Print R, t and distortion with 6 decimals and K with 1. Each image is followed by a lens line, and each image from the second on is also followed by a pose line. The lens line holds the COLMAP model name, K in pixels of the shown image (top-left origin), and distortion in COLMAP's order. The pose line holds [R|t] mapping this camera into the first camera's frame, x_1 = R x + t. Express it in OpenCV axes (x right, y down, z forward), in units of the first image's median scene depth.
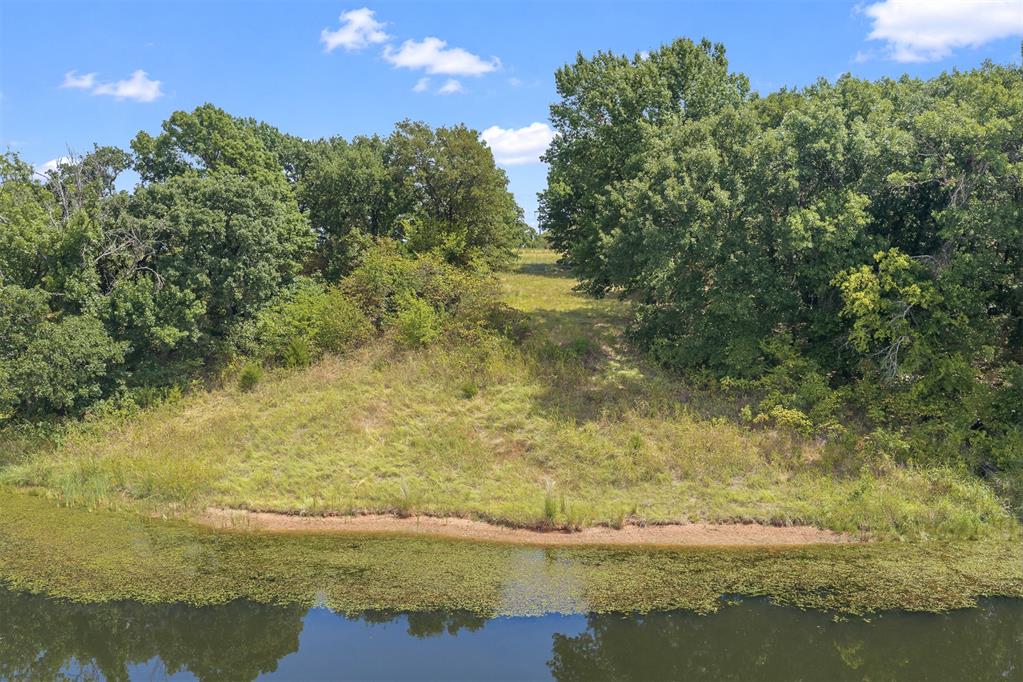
lens RADIAL K [[866.8, 0, 518.3], [0, 866.8, 347.8], [0, 0, 1]] dist [0.010837, 0.003437]
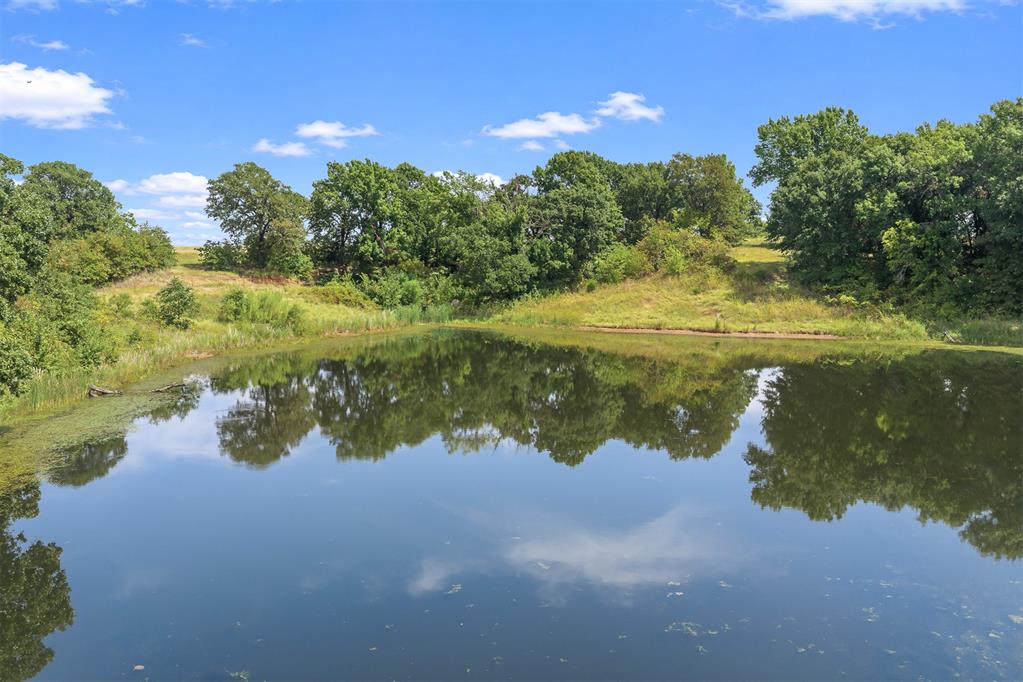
lens RADIAL K [[866.8, 0, 509.8], [0, 866.8, 340.4], [0, 0, 1]] dist [0.010837, 0.003437]
pose [[0.940462, 0.037965, -0.337772, 0.200754], [-0.040836, 0.999165, -0.001395, 0.165871], [0.337437, 0.015105, 0.941227, -0.961974]]
